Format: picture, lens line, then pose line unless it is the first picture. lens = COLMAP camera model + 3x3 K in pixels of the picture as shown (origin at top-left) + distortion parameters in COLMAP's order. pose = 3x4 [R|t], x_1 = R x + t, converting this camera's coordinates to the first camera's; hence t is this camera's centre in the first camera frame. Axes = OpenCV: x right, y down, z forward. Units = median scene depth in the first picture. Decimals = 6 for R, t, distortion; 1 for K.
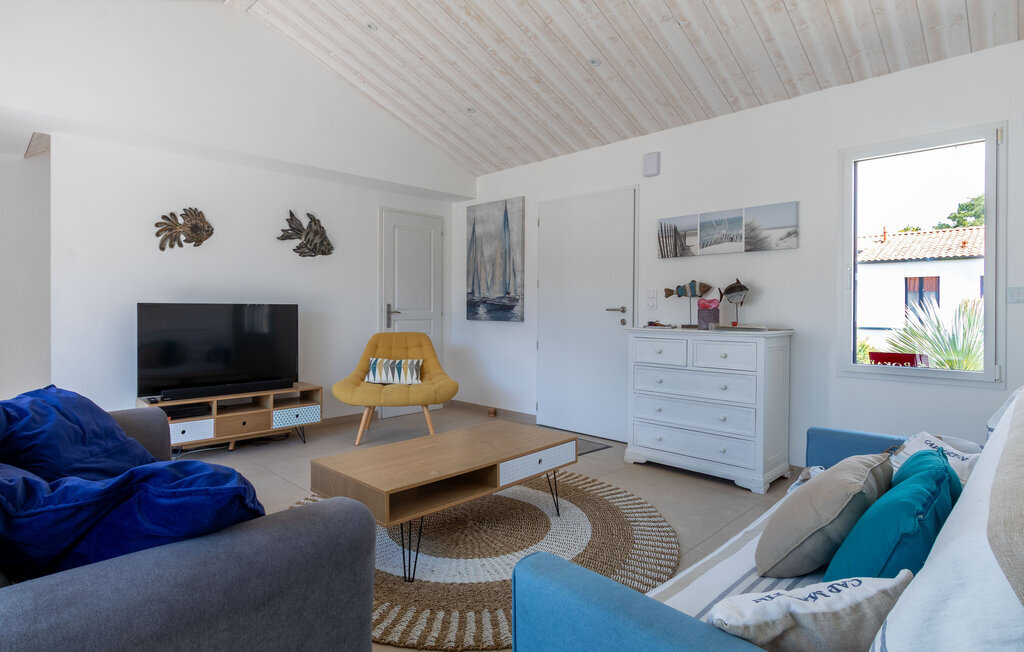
lens RADIAL K [[543.5, 0, 506.6], [0, 543.5, 314.9], [0, 0, 1]] dist [-0.001428, -0.001063]
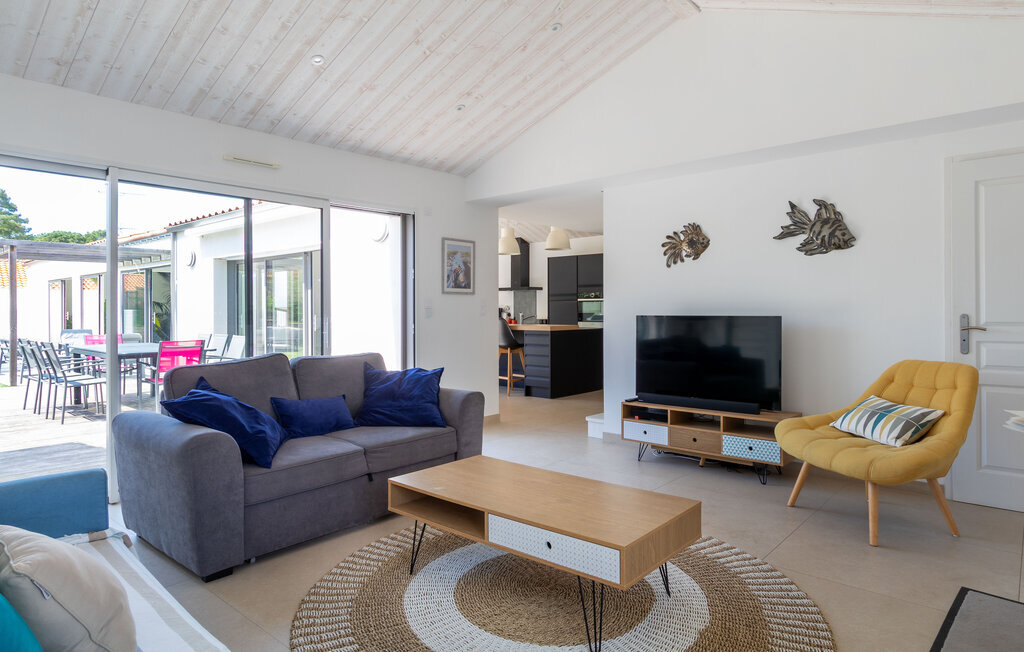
lens RADIAL K [[608.6, 0, 506.8], [0, 608.6, 316.8], [0, 0, 1]] dist [0.003157, -0.002061]
pose [[0.046300, 0.005999, -0.998910, 0.500395], [-0.006863, 0.999960, 0.005687, -0.020169], [0.998904, 0.006592, 0.046339, 0.528814]]
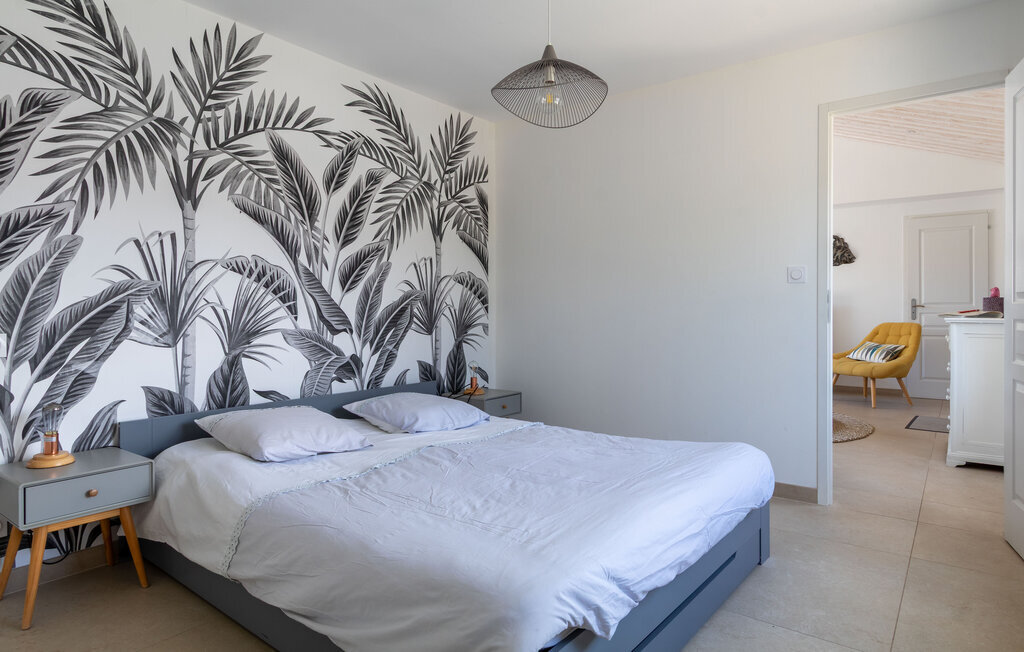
lens RADIAL K [[608.6, 0, 506.8], [0, 608.6, 316.8], [0, 0, 1]] dist [0.003157, -0.002061]
pose [[0.123644, 0.004231, -0.992318, 1.100131], [-0.010130, 0.999944, 0.003002, 0.026299], [0.992275, 0.009681, 0.123680, -0.017028]]
